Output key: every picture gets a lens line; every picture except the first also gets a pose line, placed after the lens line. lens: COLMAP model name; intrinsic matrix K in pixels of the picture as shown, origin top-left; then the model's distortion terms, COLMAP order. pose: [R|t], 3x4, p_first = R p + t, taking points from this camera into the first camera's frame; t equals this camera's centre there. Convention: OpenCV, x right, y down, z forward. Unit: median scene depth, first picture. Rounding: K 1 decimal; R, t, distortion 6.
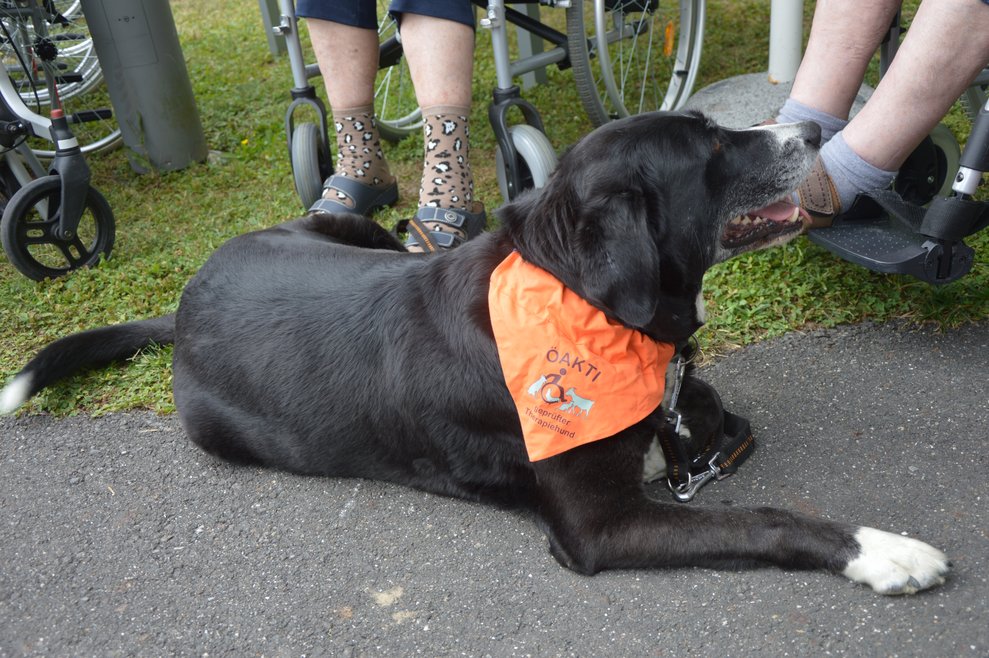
lens RADIAL K [[1042.2, 0, 494.5], [0, 1042.2, 329.0], [0, 0, 1]] dist [0.003746, 0.012394]
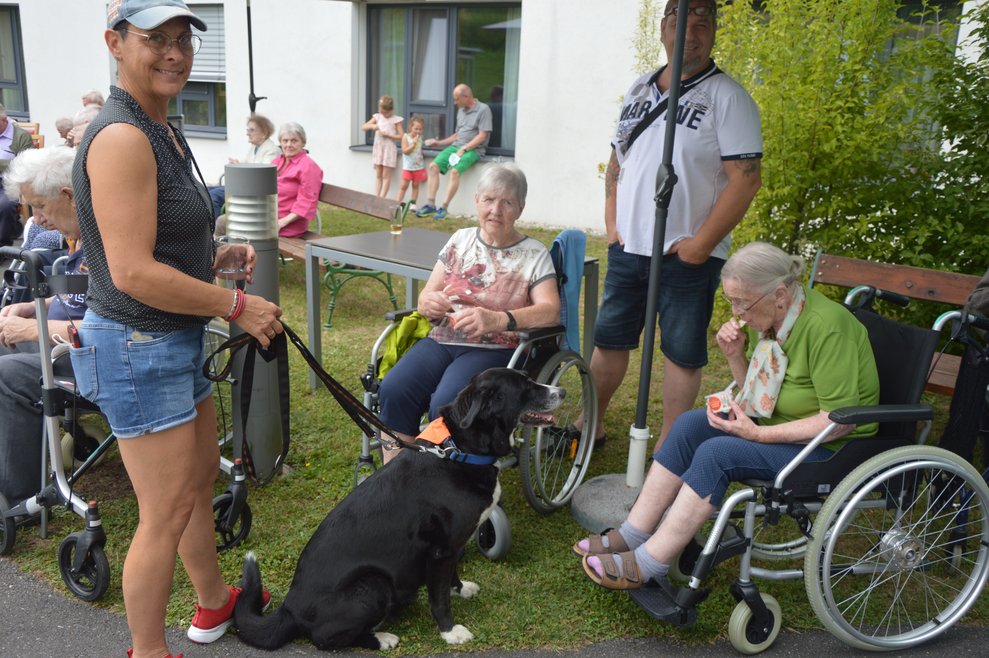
lens RADIAL K [[1042.2, 0, 494.5], [0, 1042.2, 329.0], [0, 0, 1]] dist [0.003746, 0.012394]
pose [[0.985418, 0.143363, 0.091640, -0.178151], [-0.120069, 0.967514, -0.222485, -0.078269], [-0.120559, 0.208238, 0.970620, -0.847177]]
